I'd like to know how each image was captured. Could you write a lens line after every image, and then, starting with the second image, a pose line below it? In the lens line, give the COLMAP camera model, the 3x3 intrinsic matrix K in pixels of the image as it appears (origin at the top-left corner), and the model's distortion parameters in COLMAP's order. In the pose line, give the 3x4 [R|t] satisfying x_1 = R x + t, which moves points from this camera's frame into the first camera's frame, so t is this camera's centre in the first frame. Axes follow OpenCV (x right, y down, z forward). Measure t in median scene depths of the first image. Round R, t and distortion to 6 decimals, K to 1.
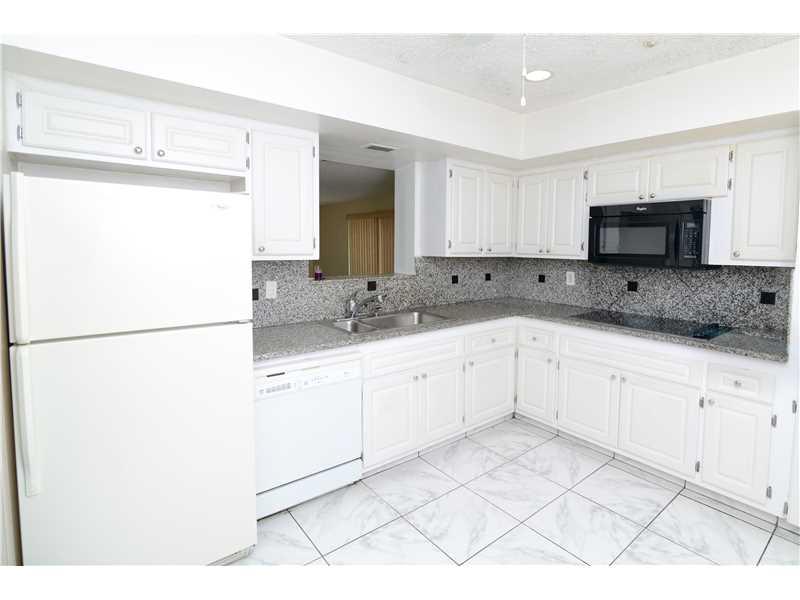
lens RADIAL K [[415.0, 0, 441.2], [0, 415.0, 271.2], [0, 0, 1]] dist [-0.023070, -0.000348]
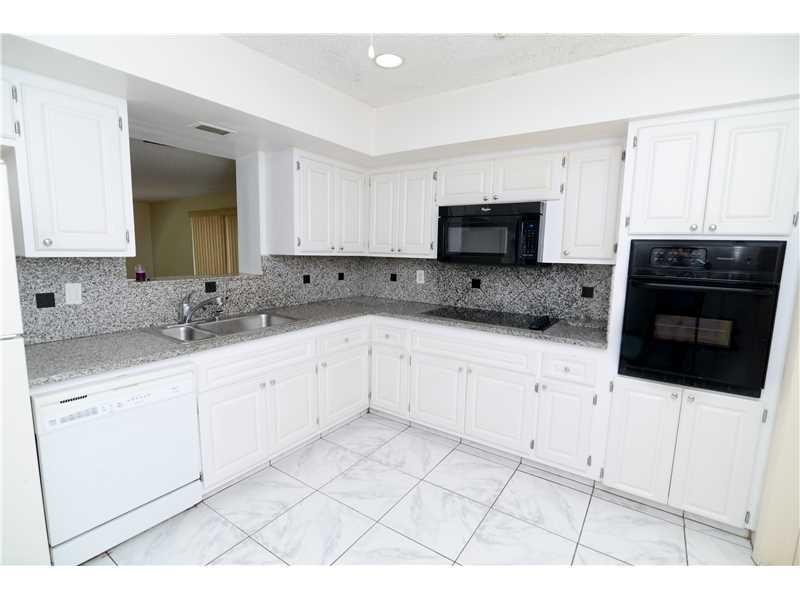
lens RADIAL K [[378.9, 0, 400.0], [0, 378.9, 300.0], [0, 0, 1]] dist [-0.018434, 0.000186]
pose [[0.967405, -0.024830, 0.252013, 0.025358], [0.006560, 0.997305, 0.073077, 0.006946], [-0.253148, -0.069042, 0.964961, 0.110606]]
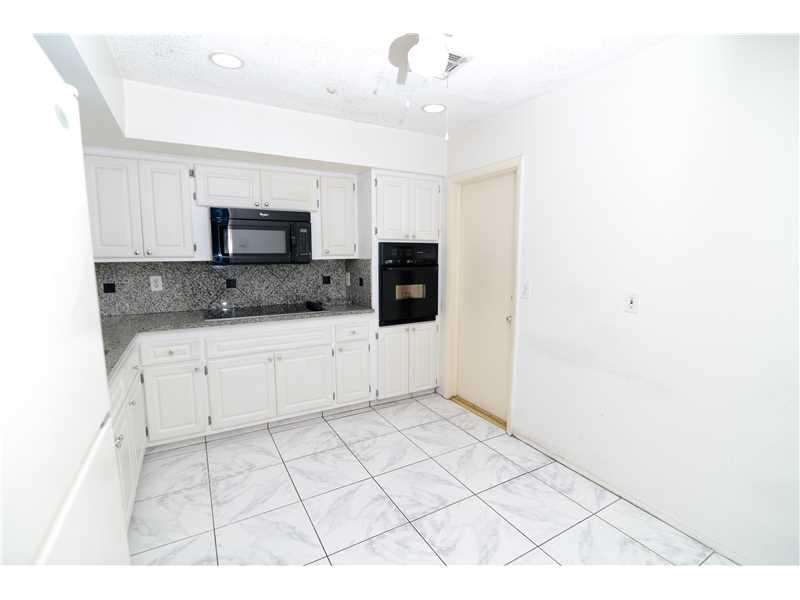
lens RADIAL K [[369.7, 0, 400.0], [0, 369.7, 300.0], [0, 0, 1]] dist [-0.000062, 0.000084]
pose [[0.204923, -0.135380, 0.969370, -0.496177], [0.069380, 0.989906, 0.123581, -0.013103], [-0.976316, 0.041930, 0.212247, 0.407197]]
